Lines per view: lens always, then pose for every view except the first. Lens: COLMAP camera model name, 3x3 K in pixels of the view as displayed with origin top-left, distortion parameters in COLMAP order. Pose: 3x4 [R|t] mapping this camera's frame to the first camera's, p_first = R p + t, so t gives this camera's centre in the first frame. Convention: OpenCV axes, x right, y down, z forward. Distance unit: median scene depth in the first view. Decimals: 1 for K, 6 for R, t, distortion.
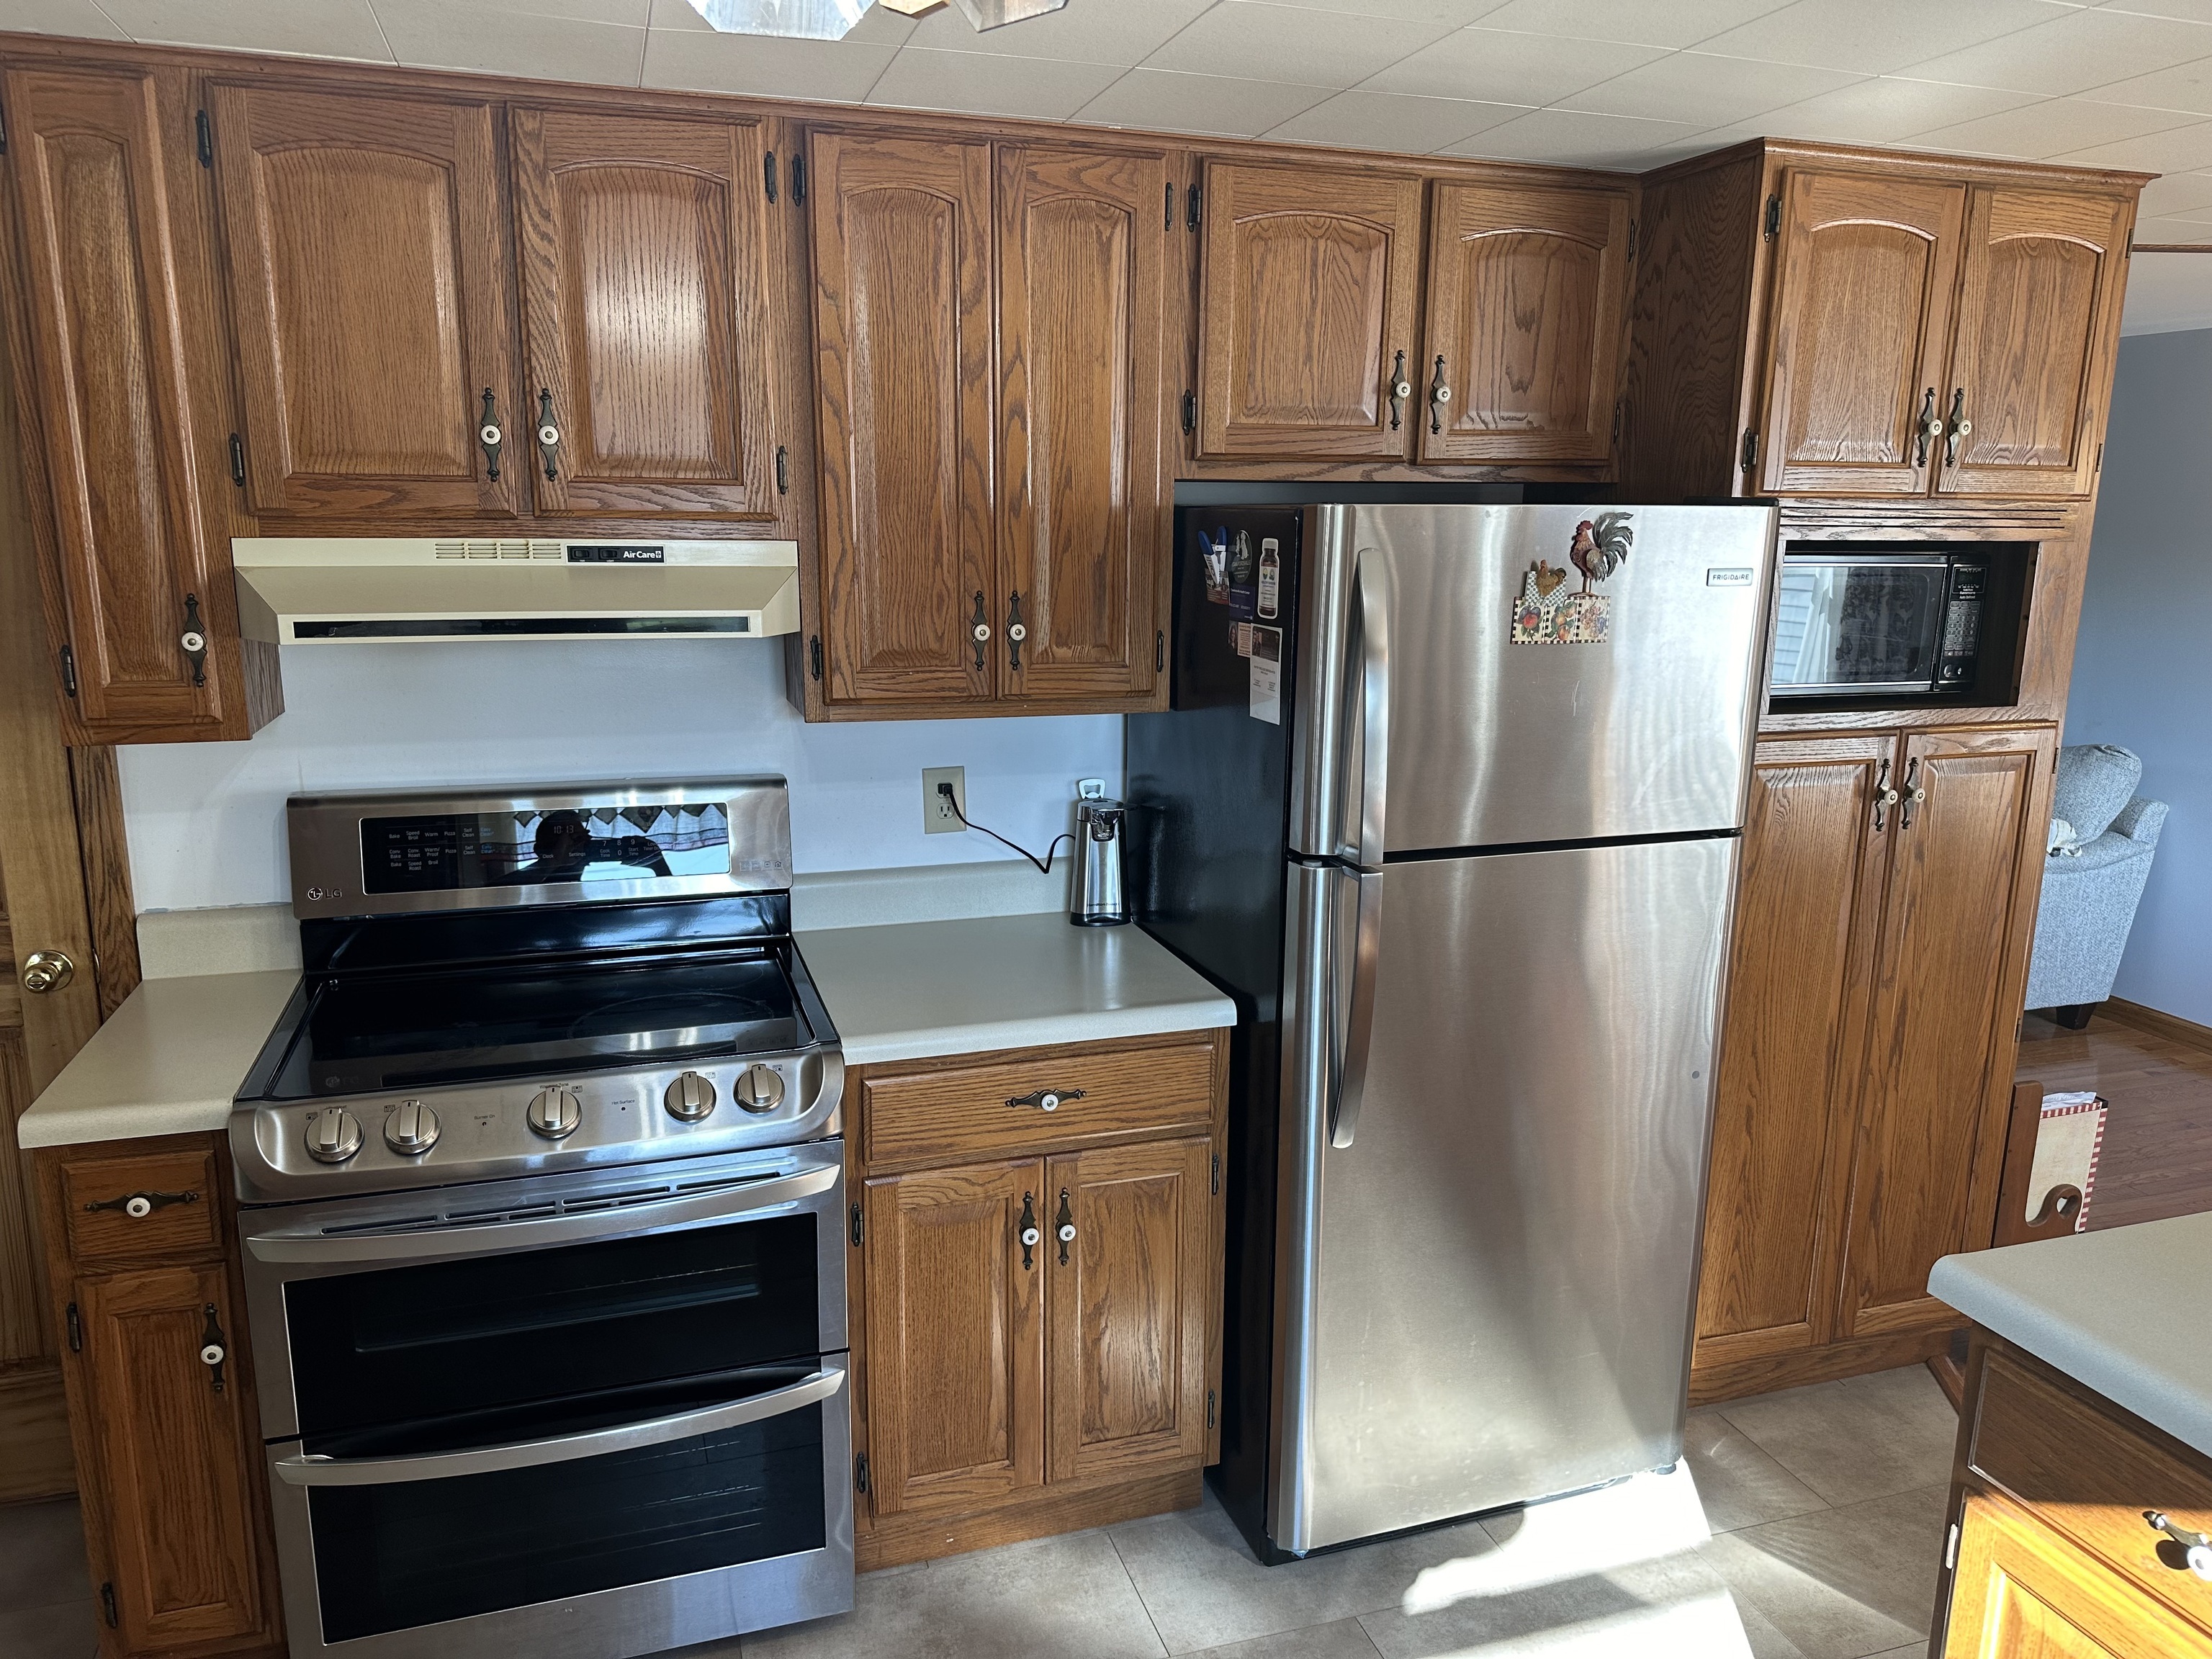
lens RADIAL K [[1561.9, 0, 1113.7], [0, 1561.9, 845.3], [0, 0, 1]] dist [0.126673, -0.152399]
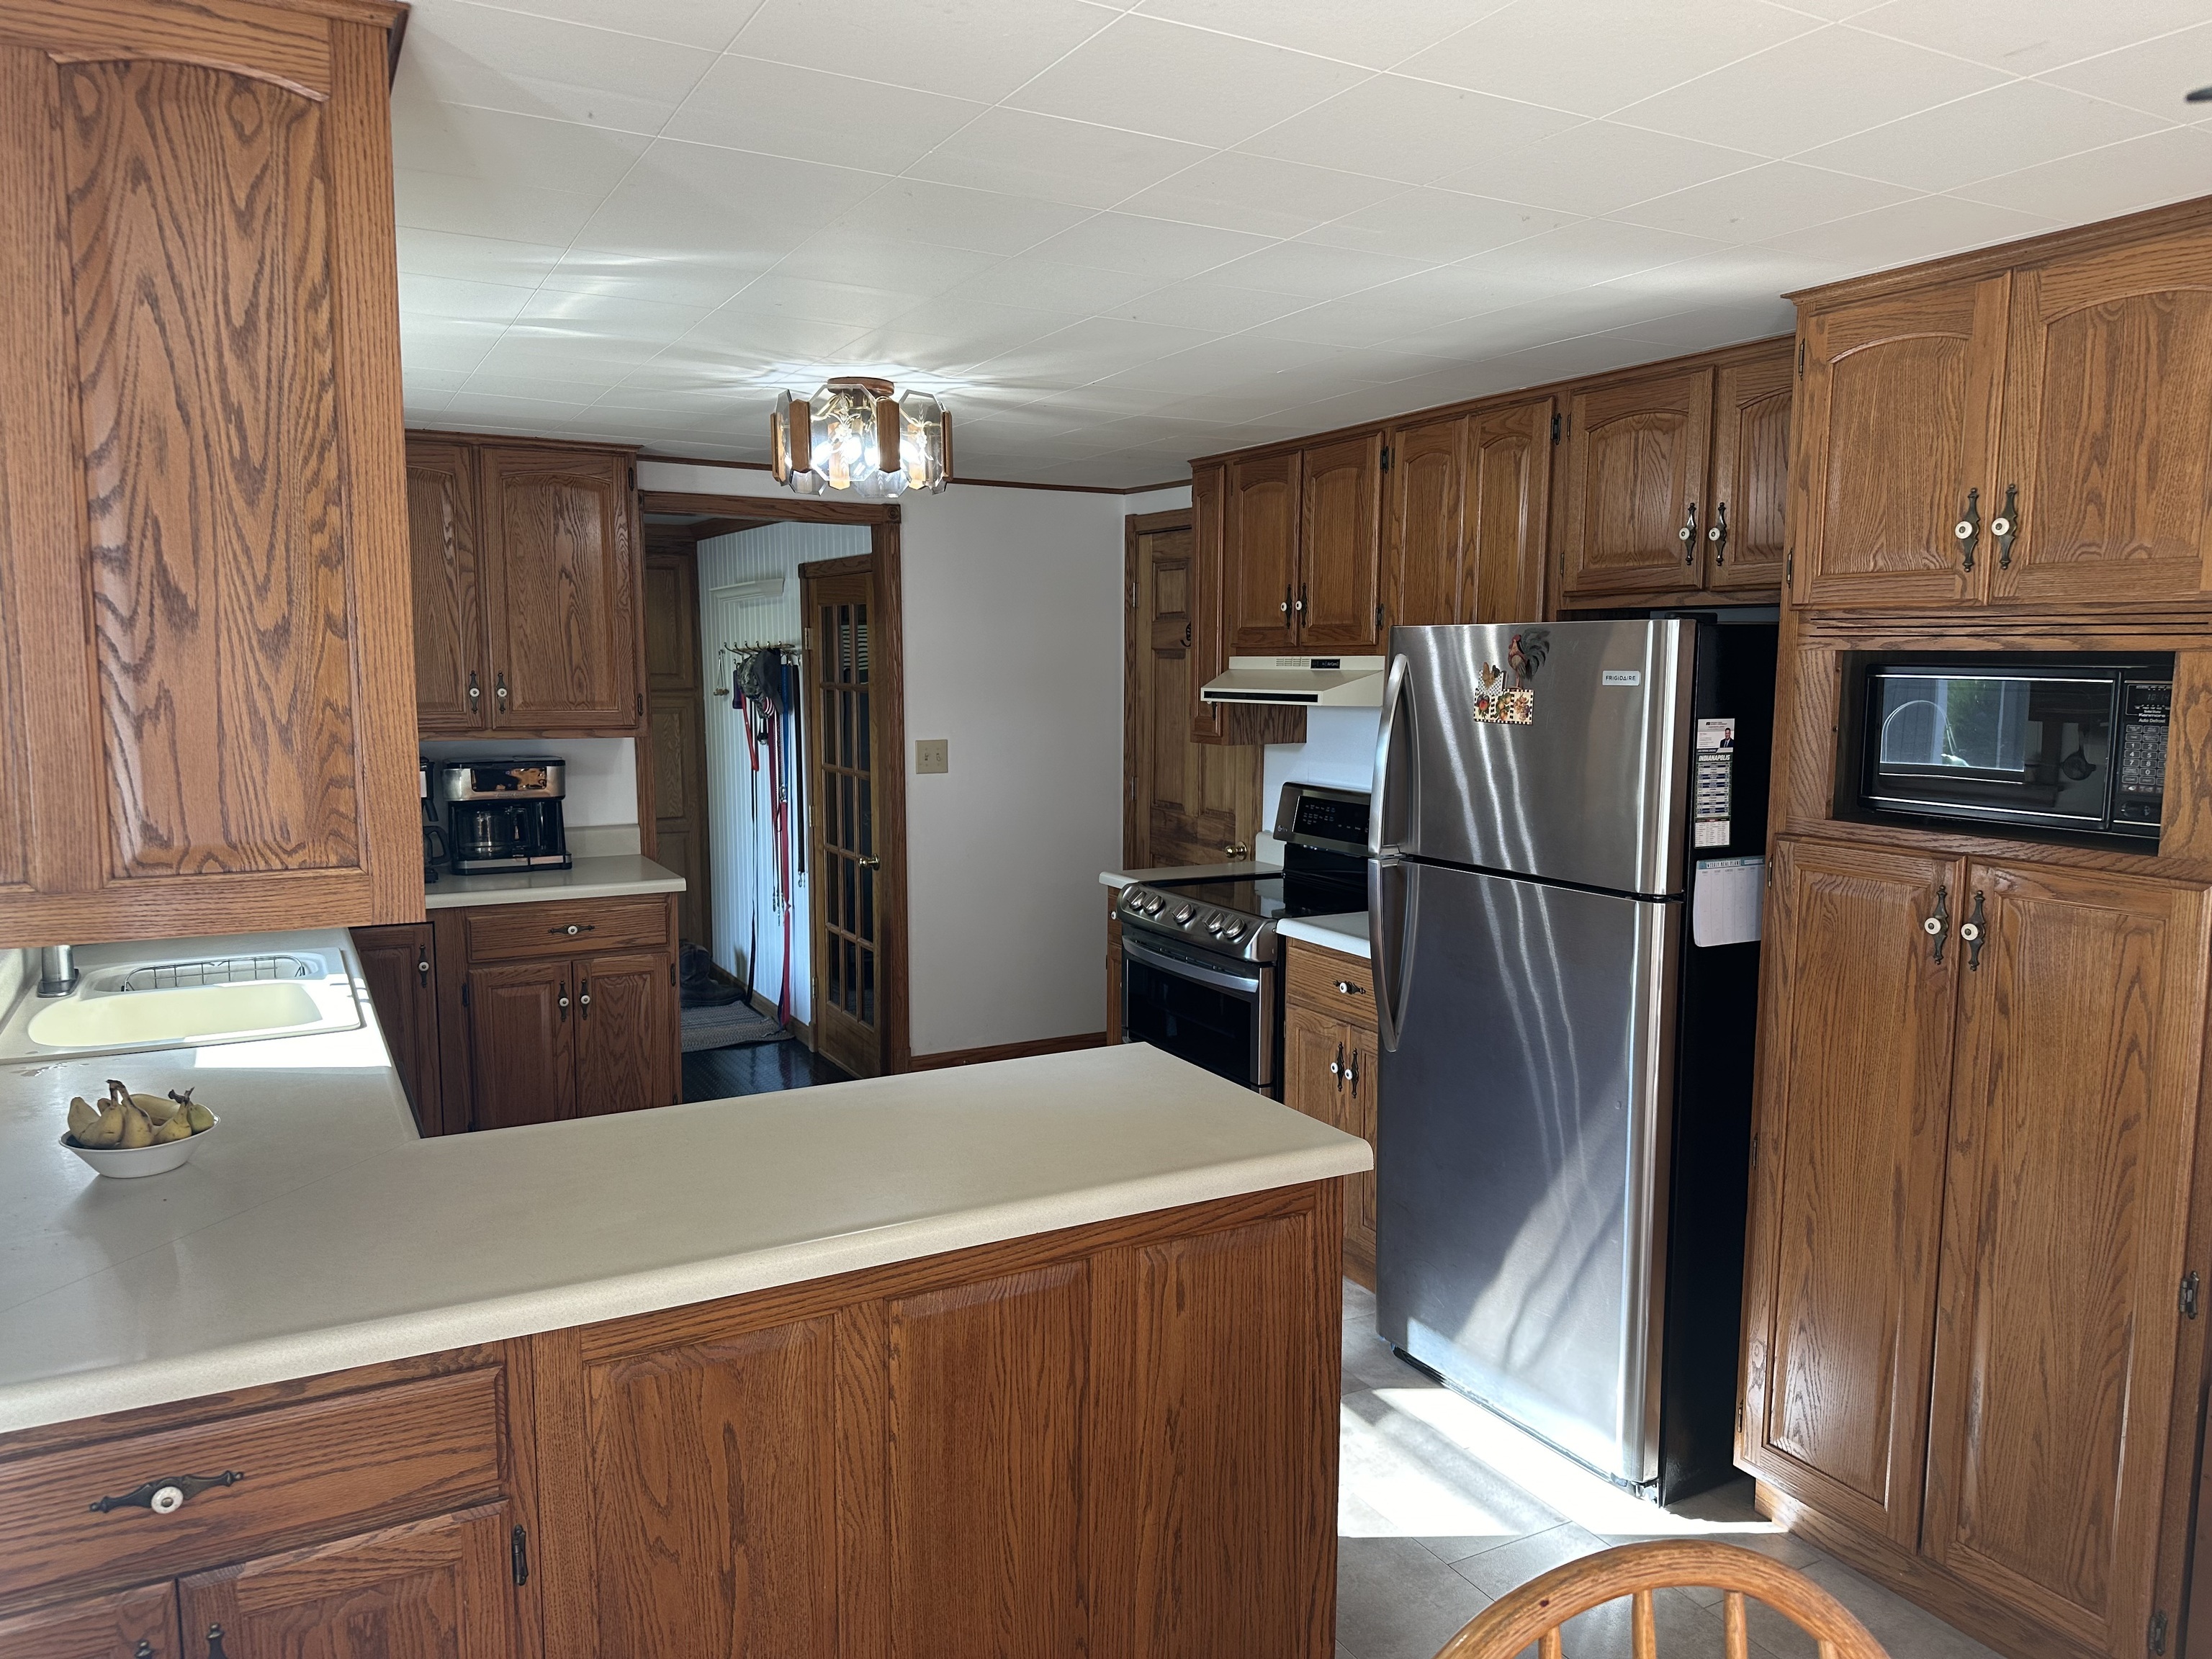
lens RADIAL K [[1561.9, 0, 1113.7], [0, 1561.9, 845.3], [0, 0, 1]] dist [0.126673, -0.152399]
pose [[0.162473, 0.108153, -0.980768, 1.355287], [-0.208822, 0.975229, 0.072949, -0.045666], [0.964363, 0.192953, 0.181033, 0.385342]]
